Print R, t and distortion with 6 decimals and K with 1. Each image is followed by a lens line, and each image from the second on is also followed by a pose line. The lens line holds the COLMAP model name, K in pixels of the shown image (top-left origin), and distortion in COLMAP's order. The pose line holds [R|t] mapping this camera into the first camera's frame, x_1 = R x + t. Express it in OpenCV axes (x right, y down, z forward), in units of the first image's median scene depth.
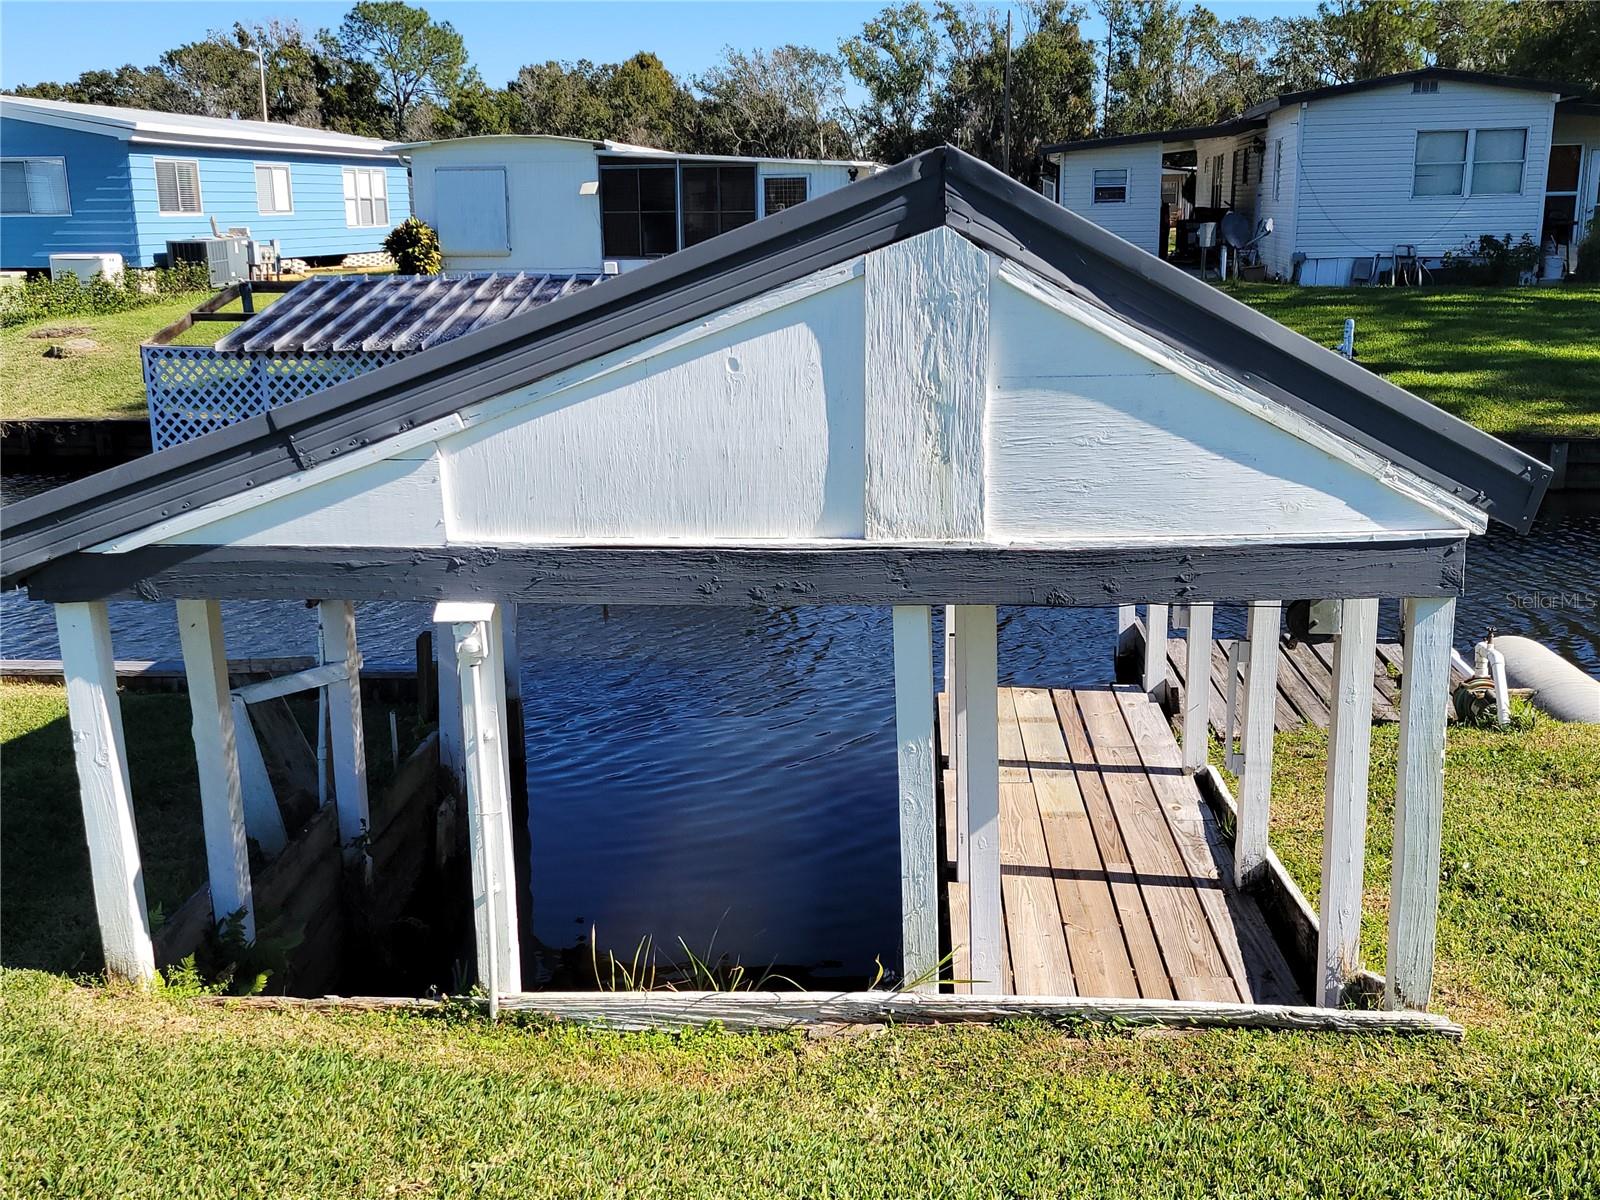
lens RADIAL K [[1627.4, 0, 800.0], [0, 1627.4, 600.0], [0, 0, 1]] dist [0.091162, -0.099331]
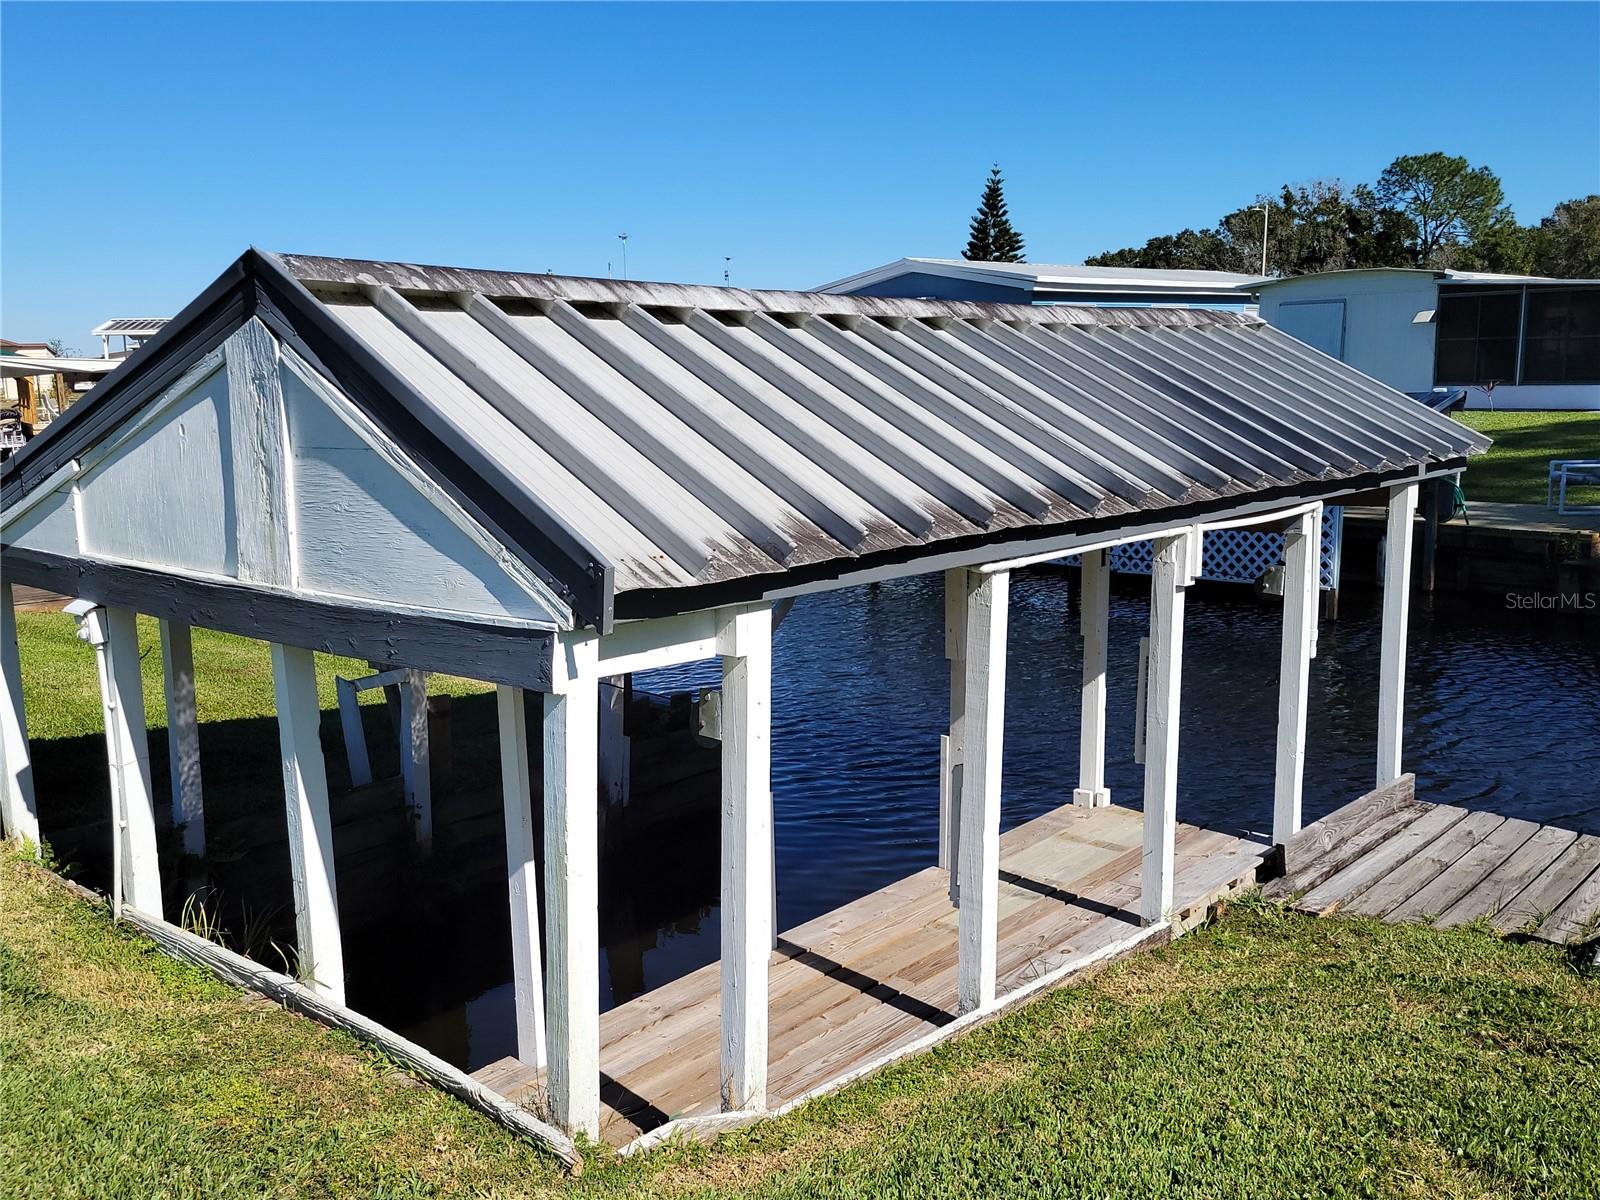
lens RADIAL K [[1463.8, 0, 800.0], [0, 1463.8, 600.0], [0, 0, 1]] dist [0.042638, -0.014123]
pose [[0.782813, 0.097118, -0.614632, 0.147844], [-0.136172, 0.990541, -0.016917, -0.008711], [0.607175, 0.096938, 0.788632, 0.058860]]
